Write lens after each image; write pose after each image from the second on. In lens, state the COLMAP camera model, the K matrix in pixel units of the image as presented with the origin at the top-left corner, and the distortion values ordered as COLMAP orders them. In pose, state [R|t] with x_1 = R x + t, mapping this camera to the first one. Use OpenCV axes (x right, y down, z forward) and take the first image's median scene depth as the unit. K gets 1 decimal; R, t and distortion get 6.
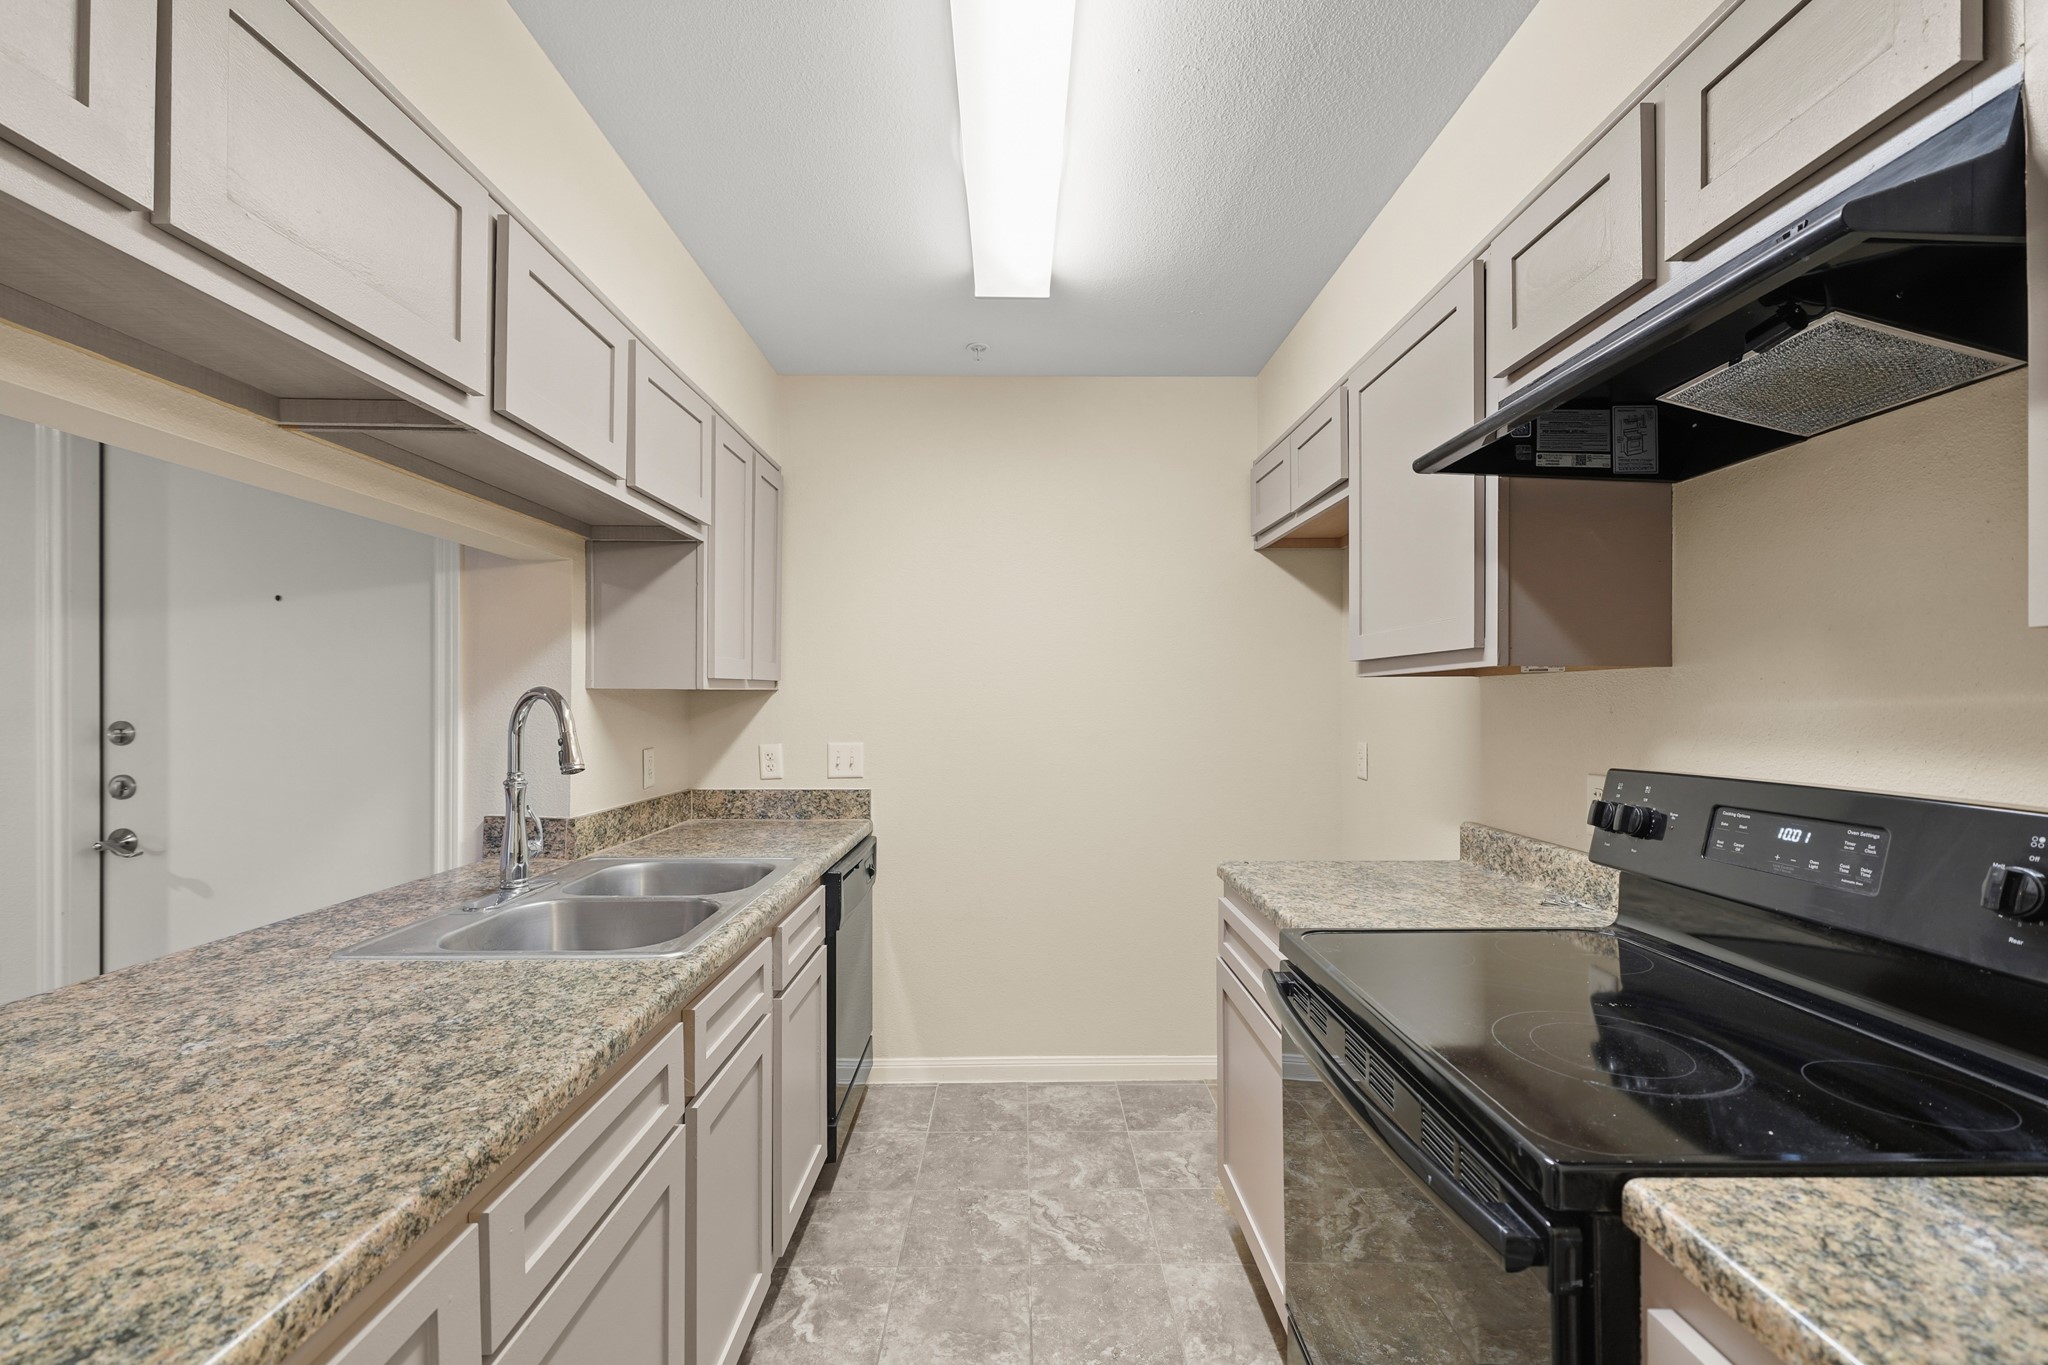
lens RADIAL K [[843.9, 0, 1022.9], [0, 843.9, 693.1], [0, 0, 1]] dist [-0.001780, -0.000134]
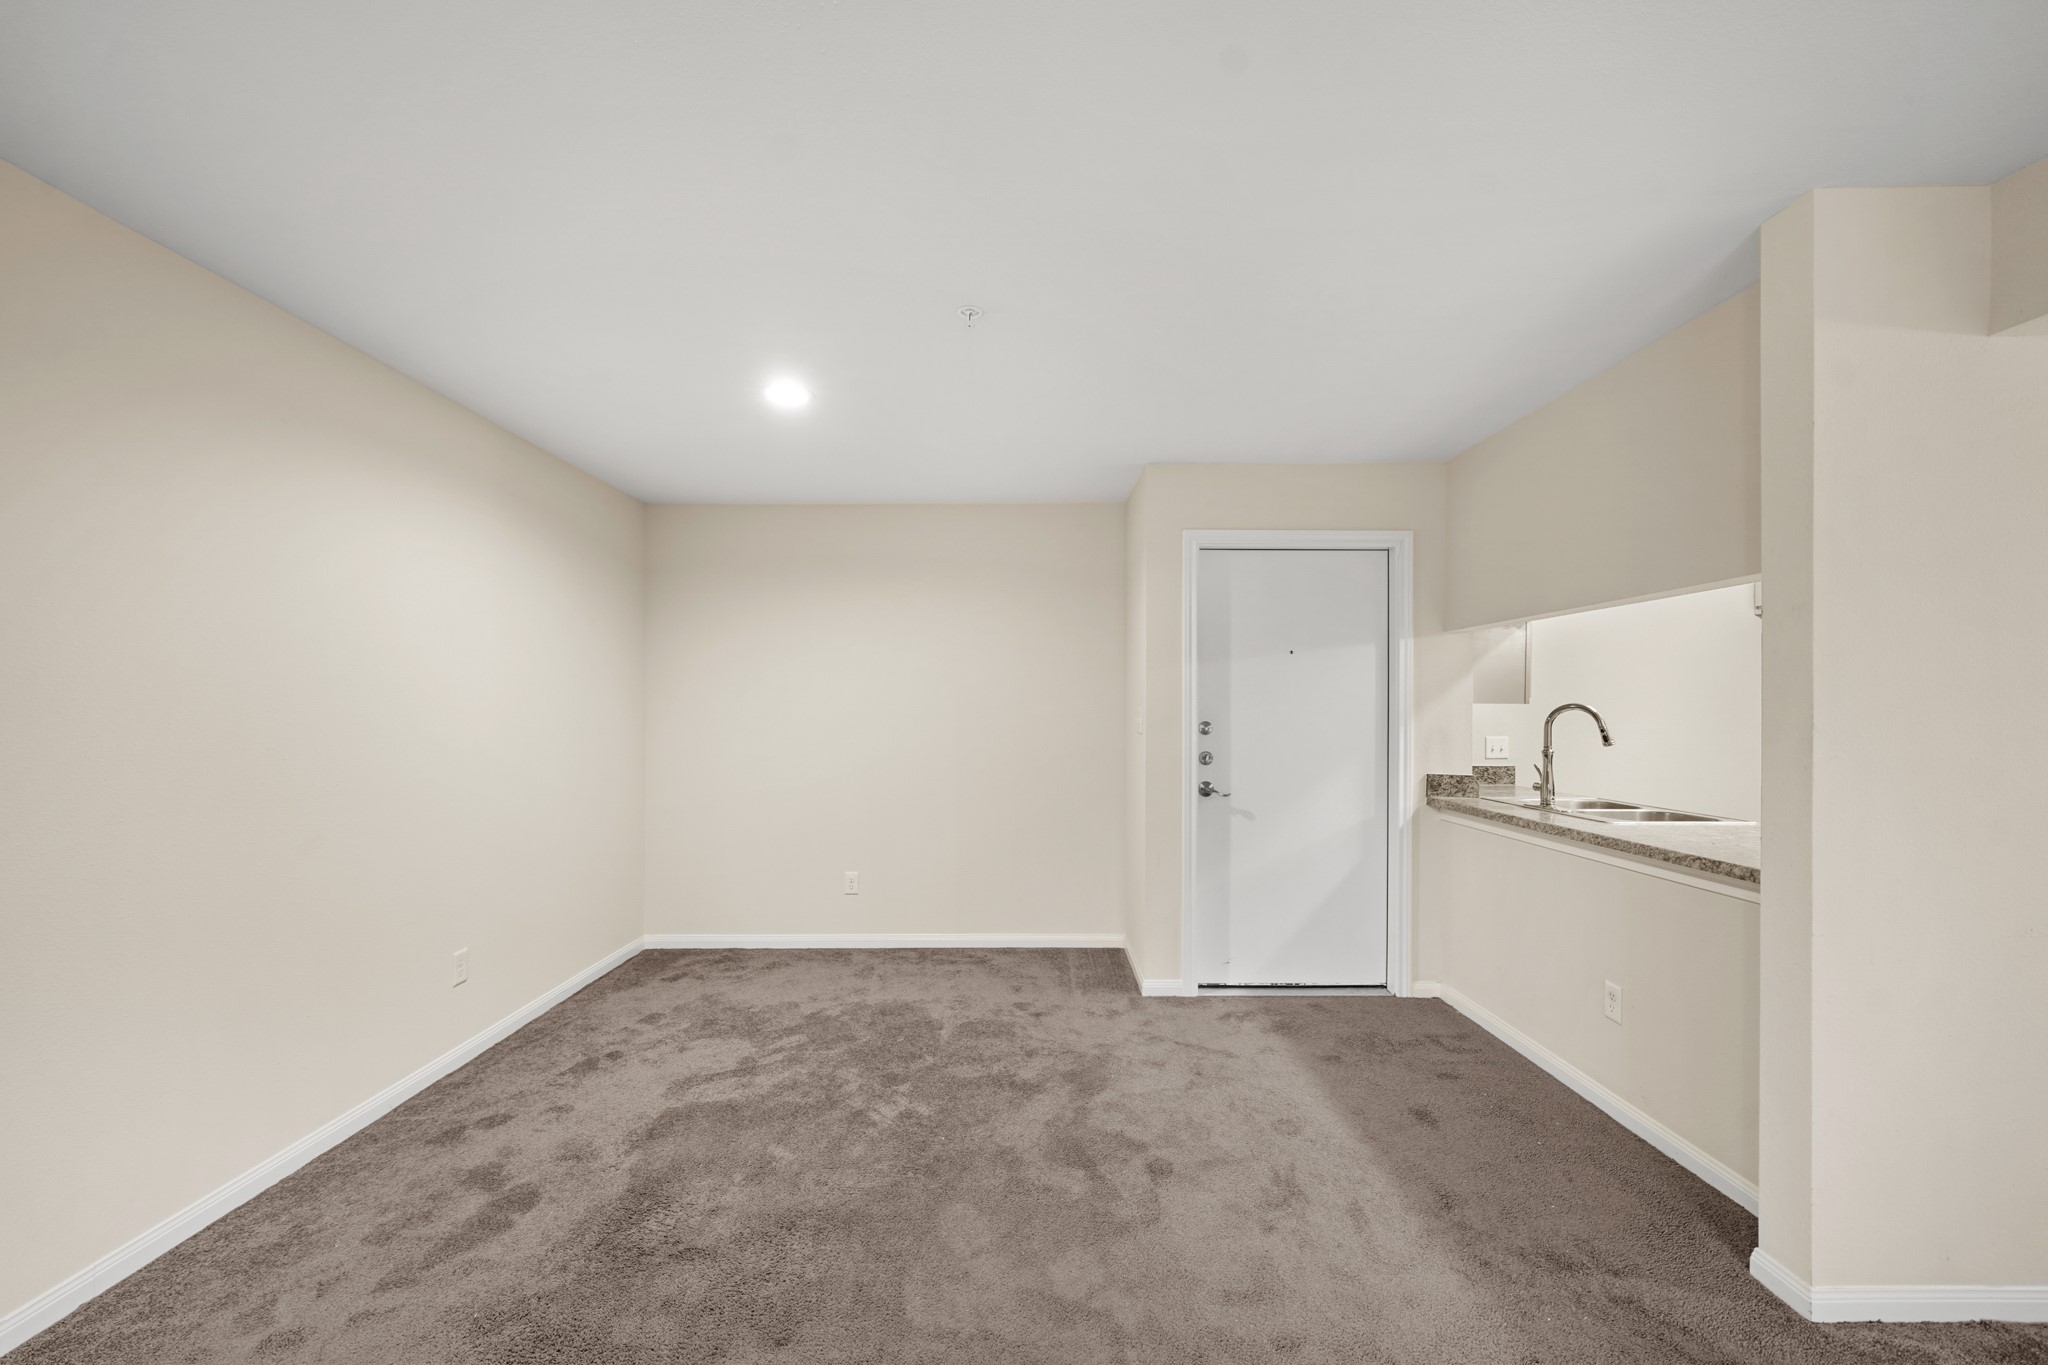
lens RADIAL K [[843.9, 0, 1018.1], [0, 843.9, 693.4], [0, 0, 1]] dist [-0.001780, -0.000134]
pose [[0.999826, -0.000504, -0.018620, -1.441860], [0.000305, 0.999943, -0.010678, -0.007542], [0.018625, 0.010670, 0.999770, -0.806846]]
